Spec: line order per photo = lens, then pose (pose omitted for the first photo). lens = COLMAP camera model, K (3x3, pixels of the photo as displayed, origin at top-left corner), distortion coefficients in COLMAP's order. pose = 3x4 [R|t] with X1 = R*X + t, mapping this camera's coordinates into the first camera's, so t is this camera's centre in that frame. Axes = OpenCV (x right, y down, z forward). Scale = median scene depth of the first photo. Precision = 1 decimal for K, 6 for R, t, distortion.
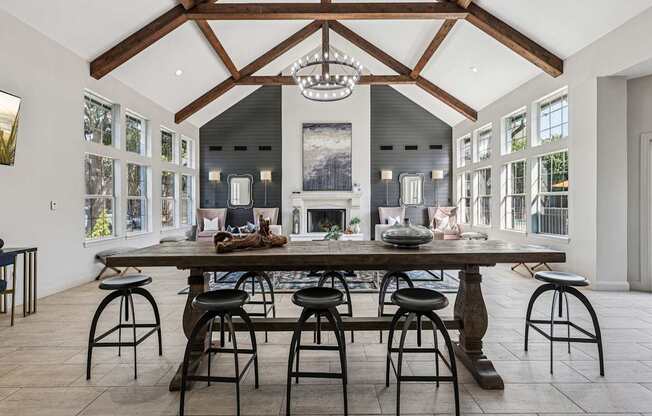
lens RADIAL K [[307.0, 0, 323.0], [0, 307.0, 202.9], [0, 0, 1]] dist [-0.000290, 0.000789]
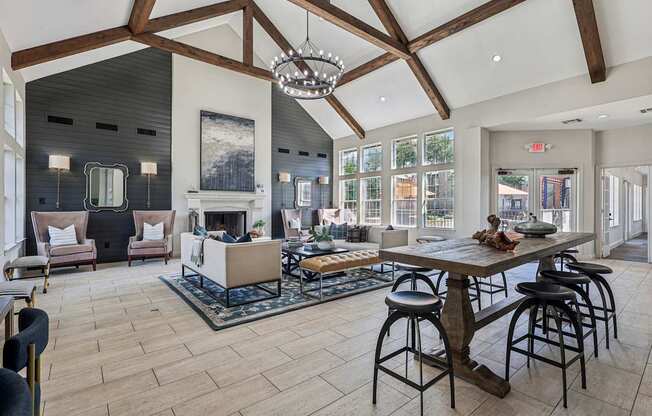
lens RADIAL K [[307.0, 0, 324.5], [0, 307.0, 211.2], [0, 0, 1]] dist [-0.000290, 0.000789]
pose [[0.769931, -0.005513, 0.638103, -0.343598], [-0.006684, 0.999838, 0.016704, 0.002654], [-0.638092, -0.017126, 0.769769, 0.130549]]
